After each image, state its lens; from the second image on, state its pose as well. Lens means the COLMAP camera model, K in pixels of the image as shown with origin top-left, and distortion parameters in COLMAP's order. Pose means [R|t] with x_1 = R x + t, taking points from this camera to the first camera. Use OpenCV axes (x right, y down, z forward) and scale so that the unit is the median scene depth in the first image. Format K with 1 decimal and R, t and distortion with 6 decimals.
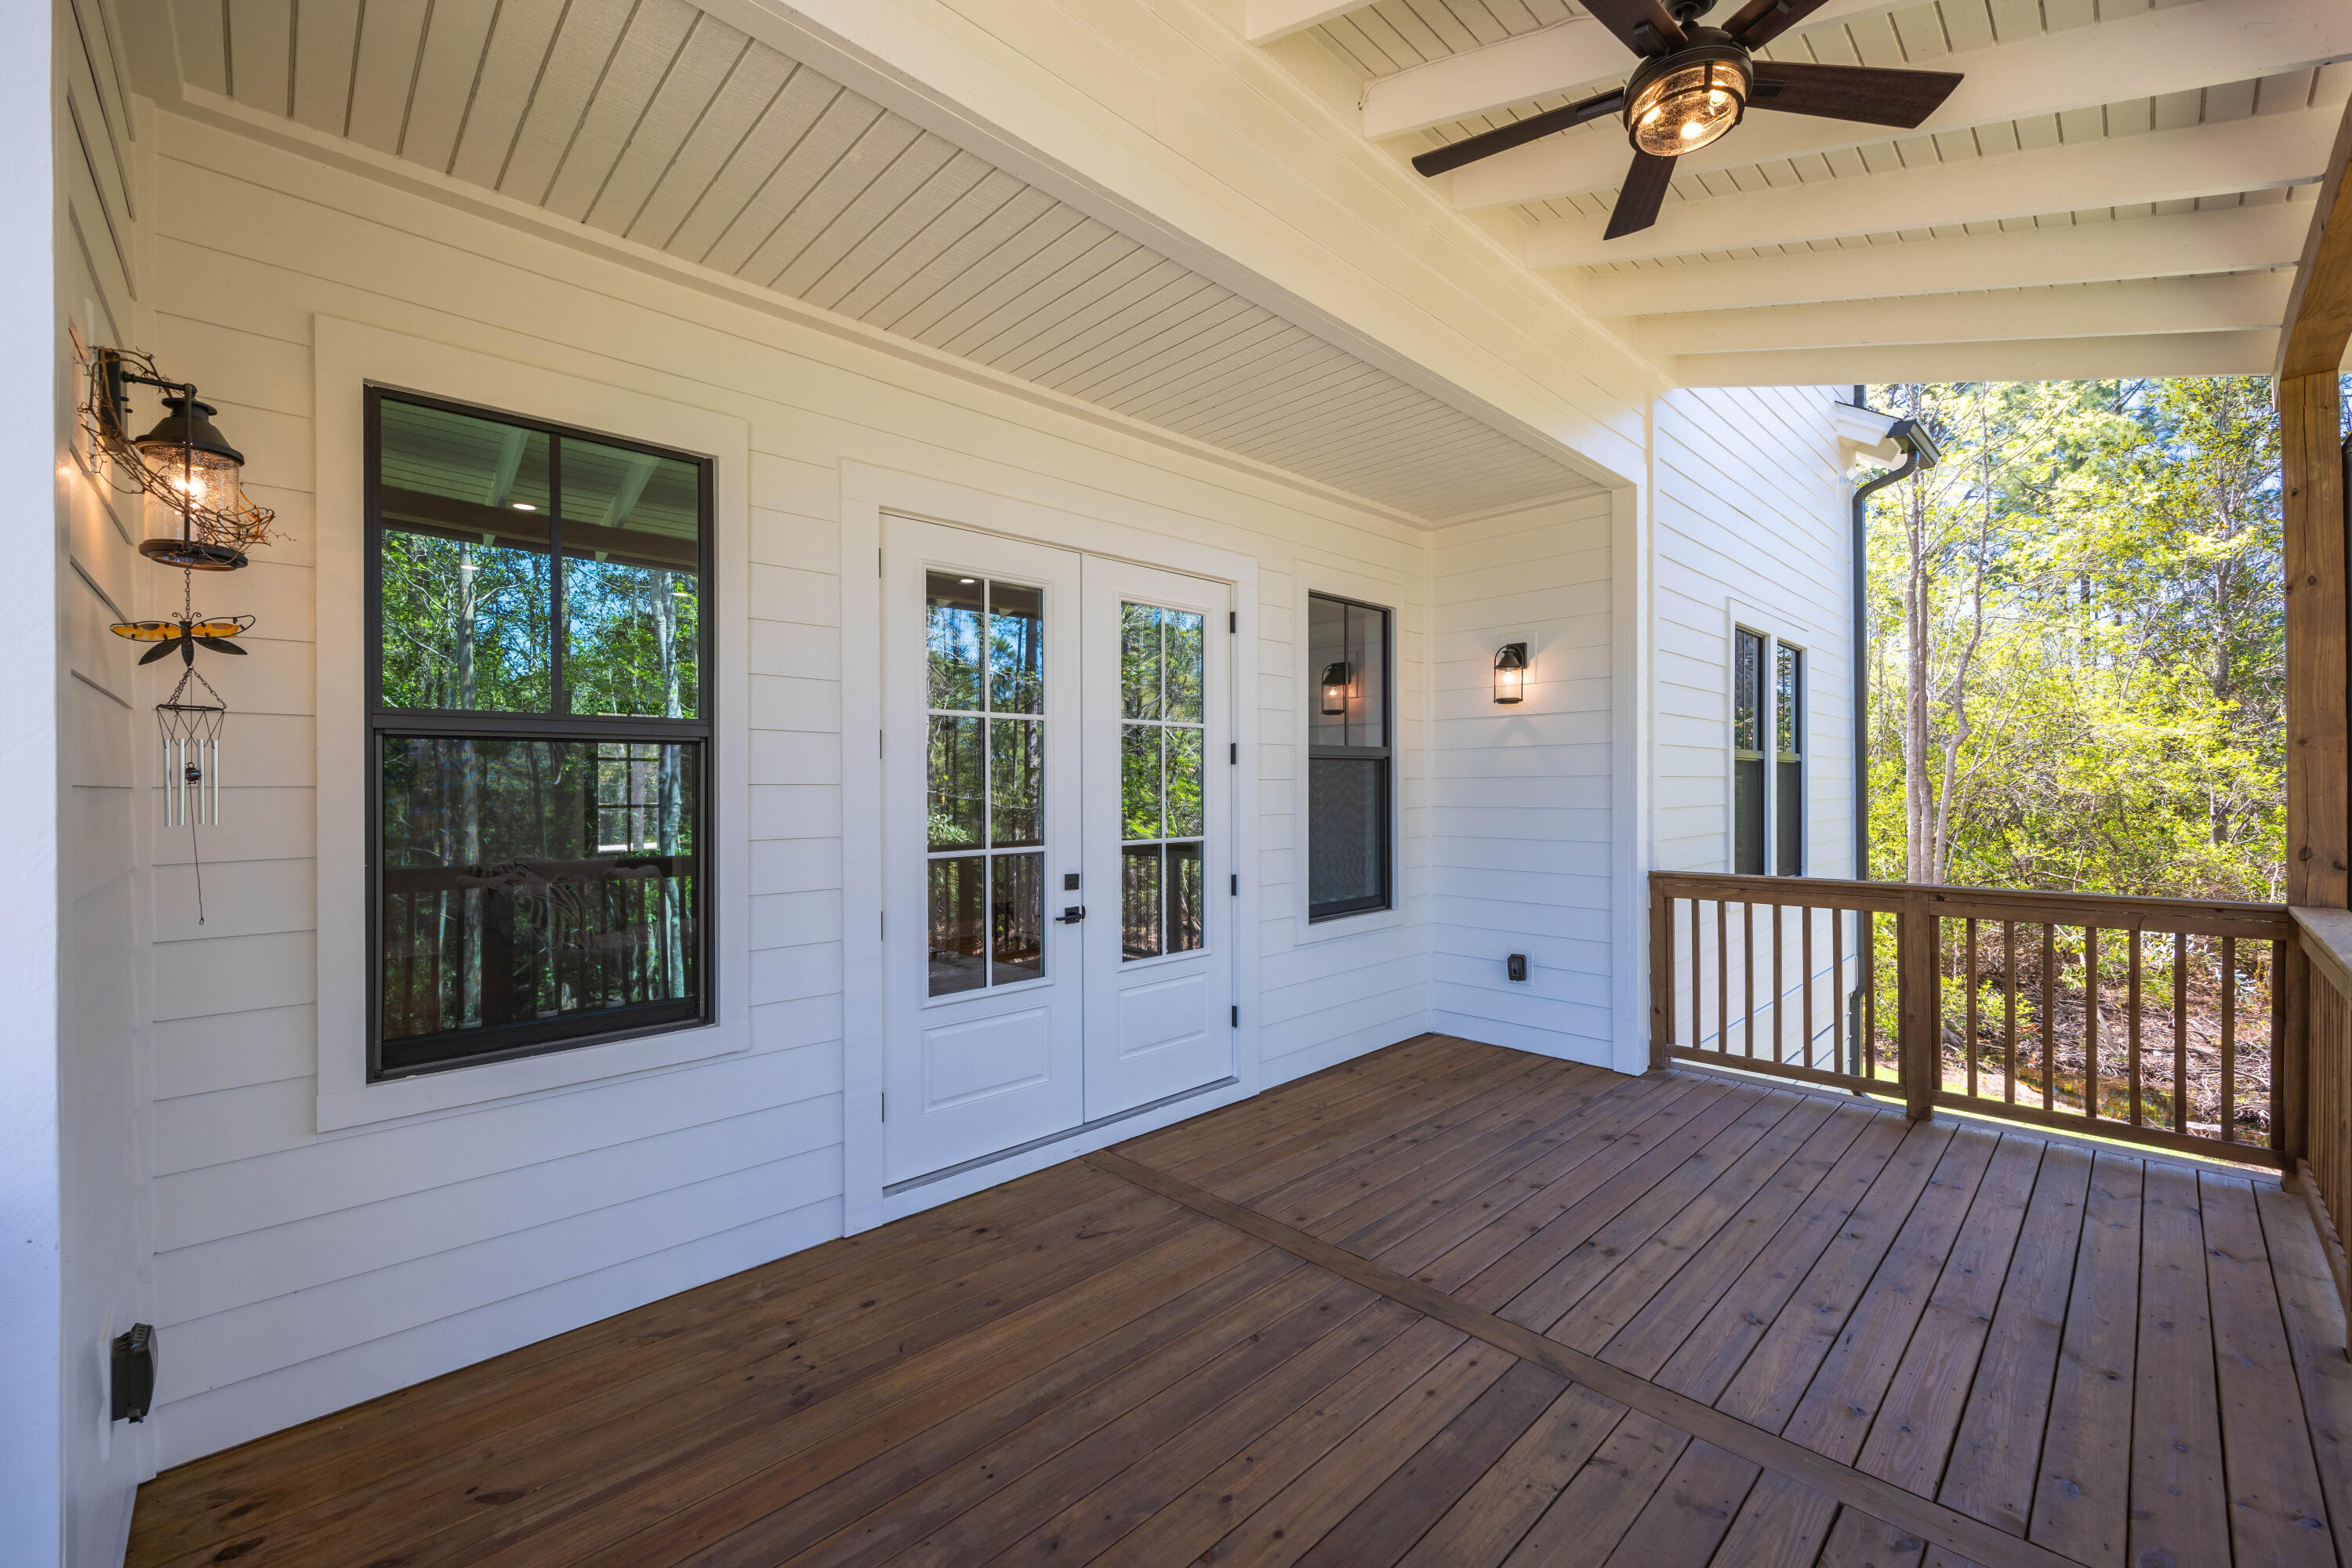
lens RADIAL K [[944.8, 0, 1182.8], [0, 944.8, 784.8], [0, 0, 1]] dist [-0.001397, 0.000312]
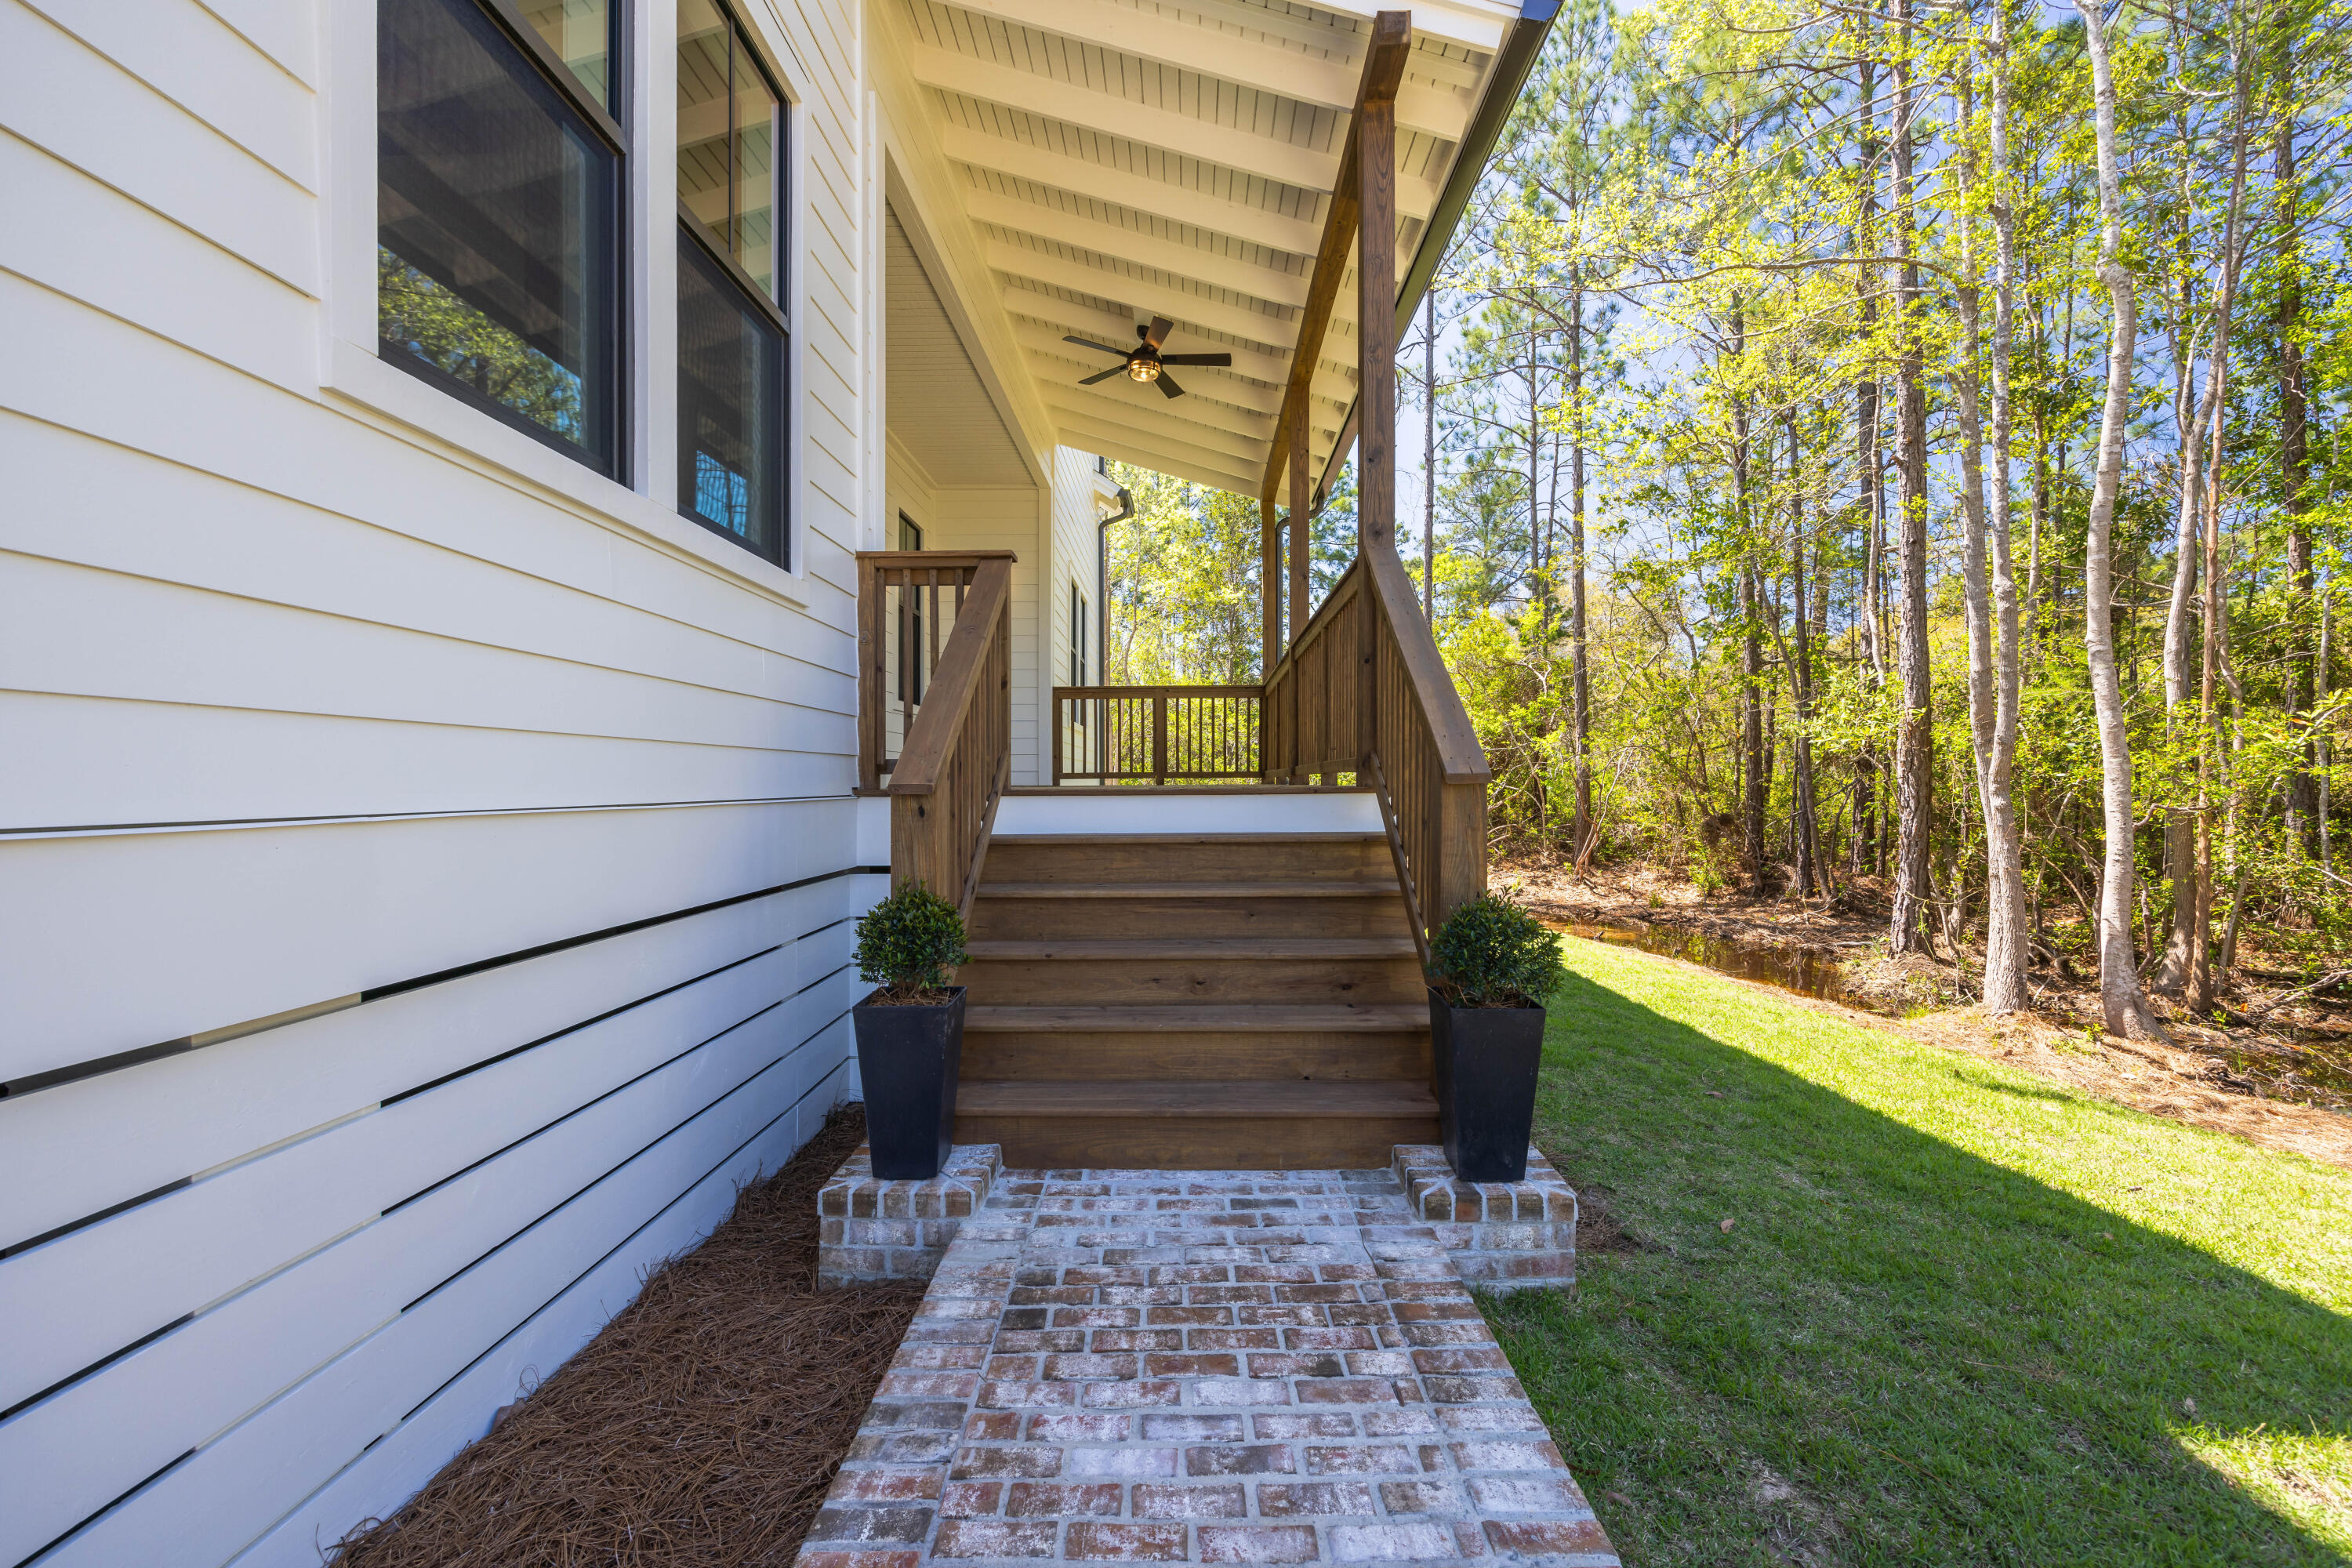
lens RADIAL K [[948.3, 0, 1173.0], [0, 948.3, 788.2], [0, 0, 1]] dist [0.001211, 0.000349]
pose [[0.711461, 0.000548, 0.702725, -0.848016], [-0.002851, 0.999994, 0.002108, 0.351056], [-0.702719, -0.003503, 0.711459, -0.697164]]
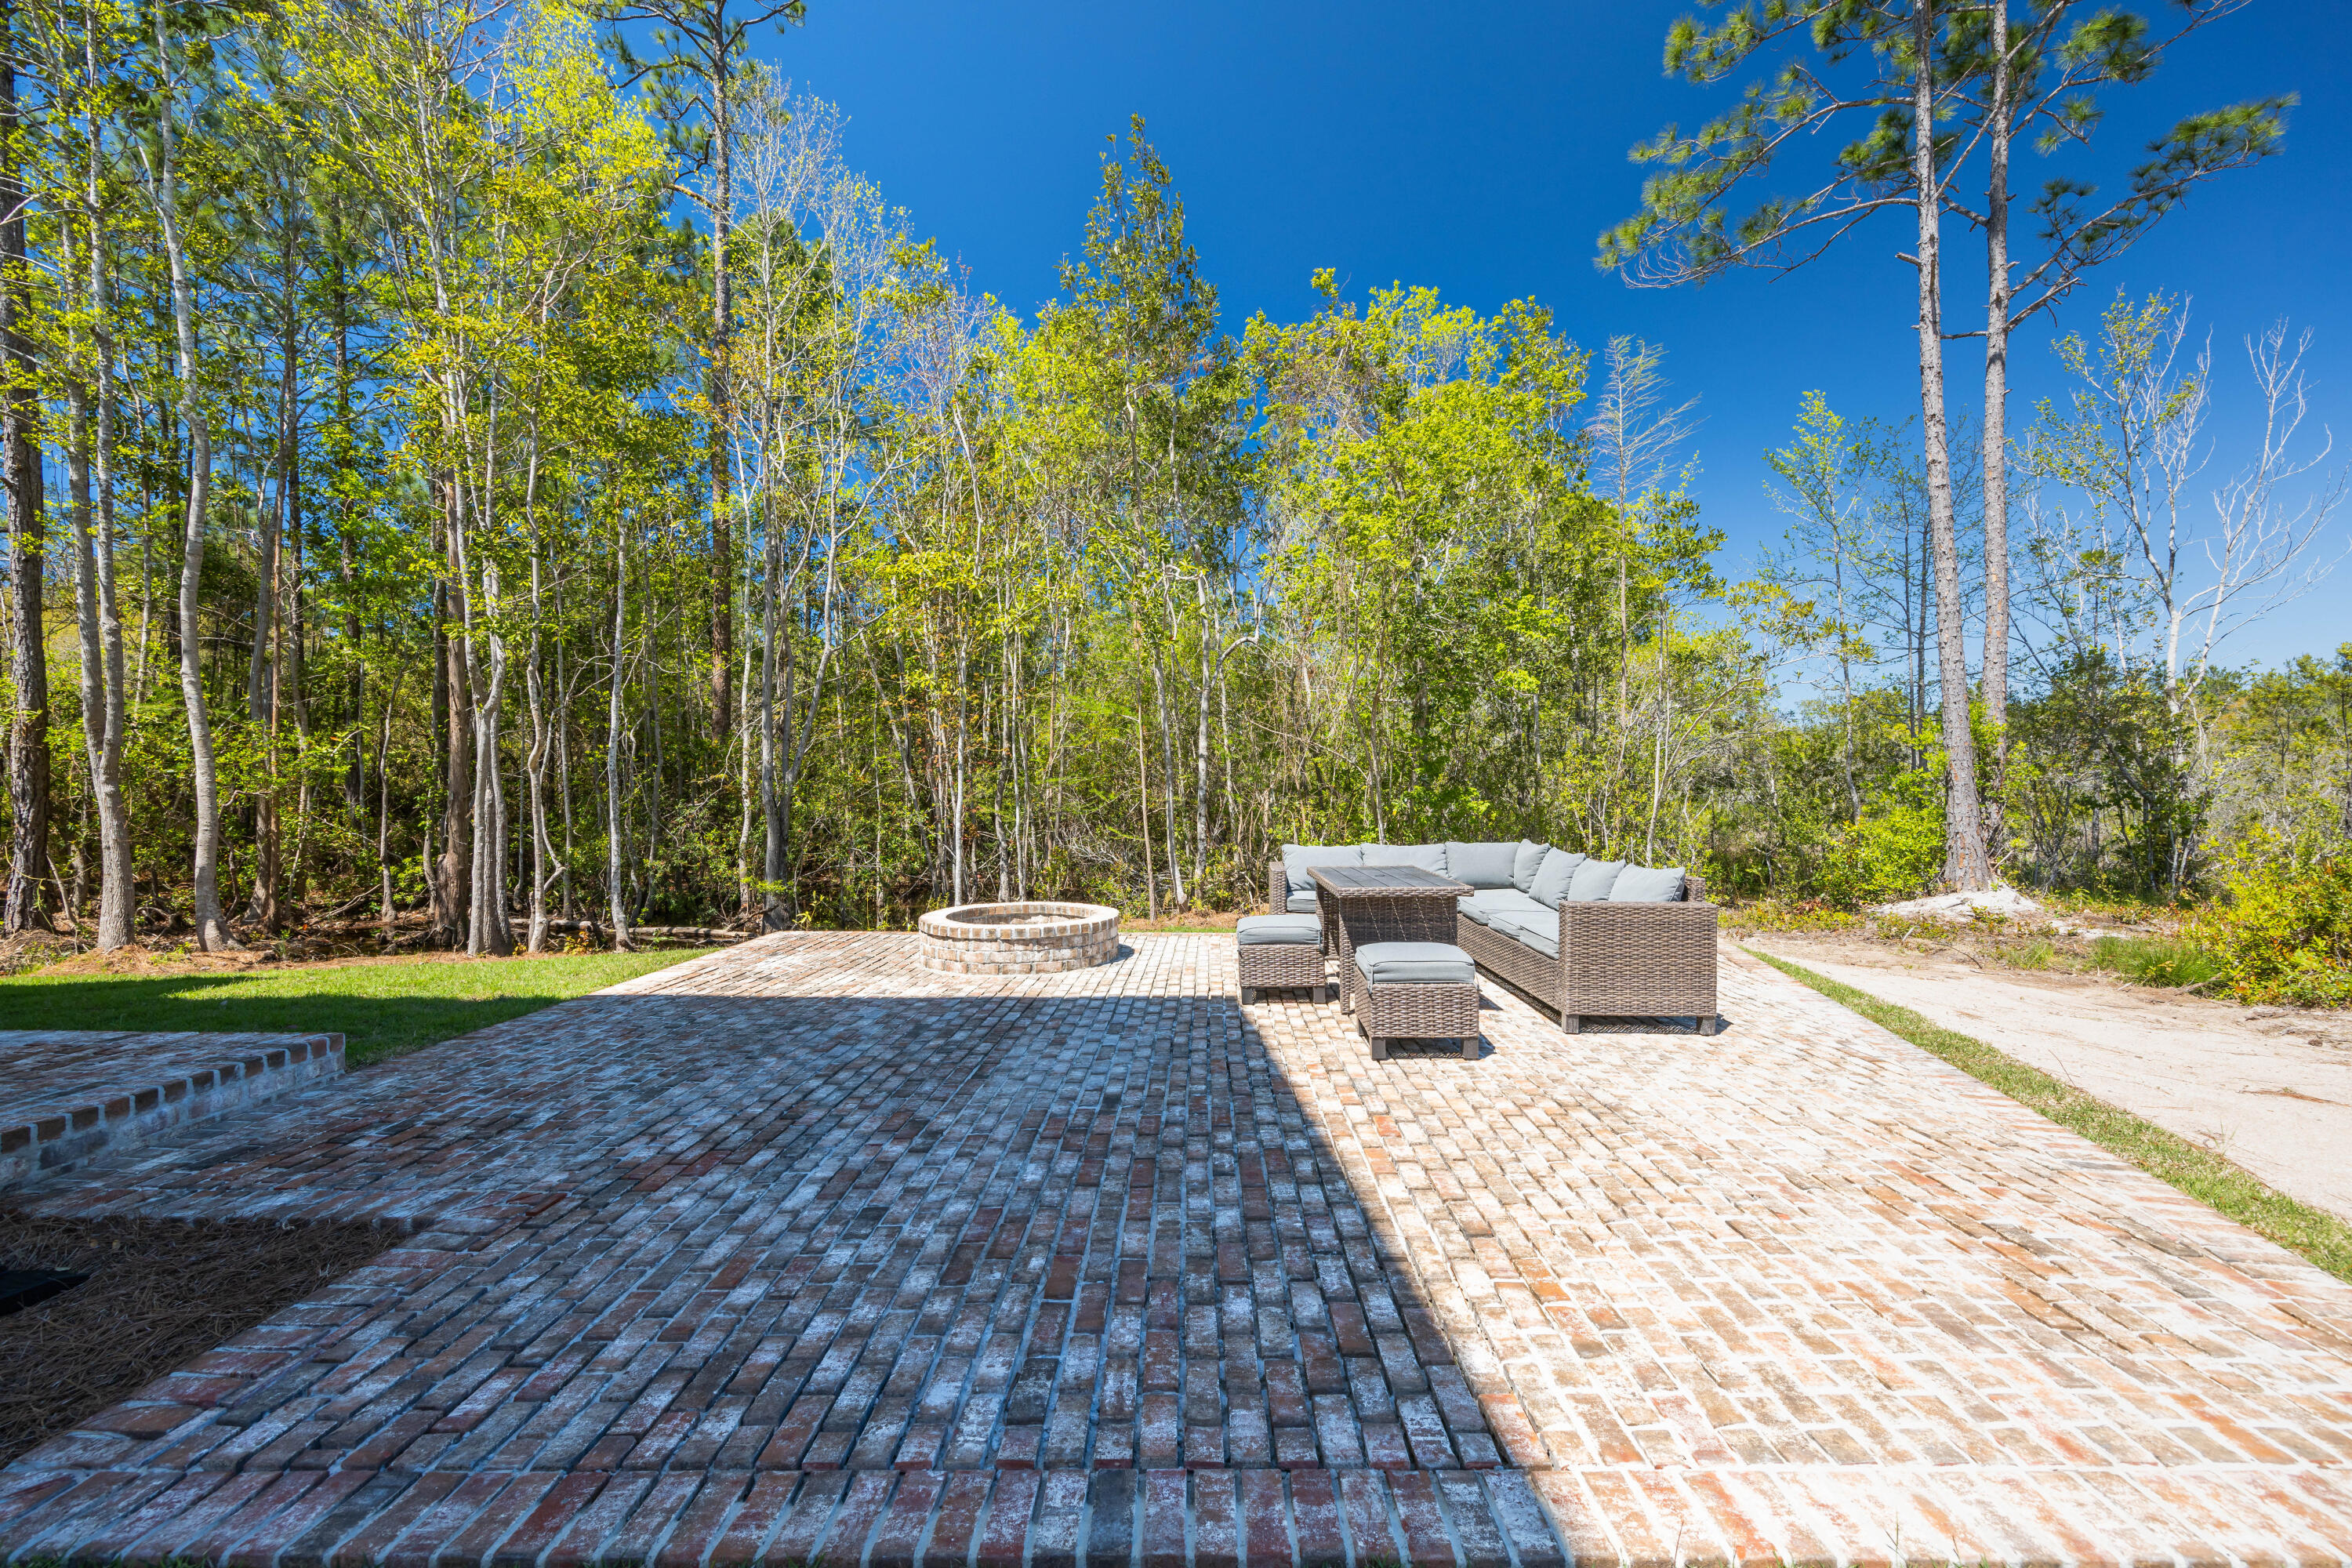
lens RADIAL K [[944.8, 0, 1182.8], [0, 944.8, 784.8], [0, 0, 1]] dist [-0.001397, 0.000312]
pose [[-0.684183, 0.007118, 0.729276, -2.025351], [0.009666, 0.999953, -0.000691, 0.392938], [-0.729247, 0.006576, -0.684219, -0.862527]]
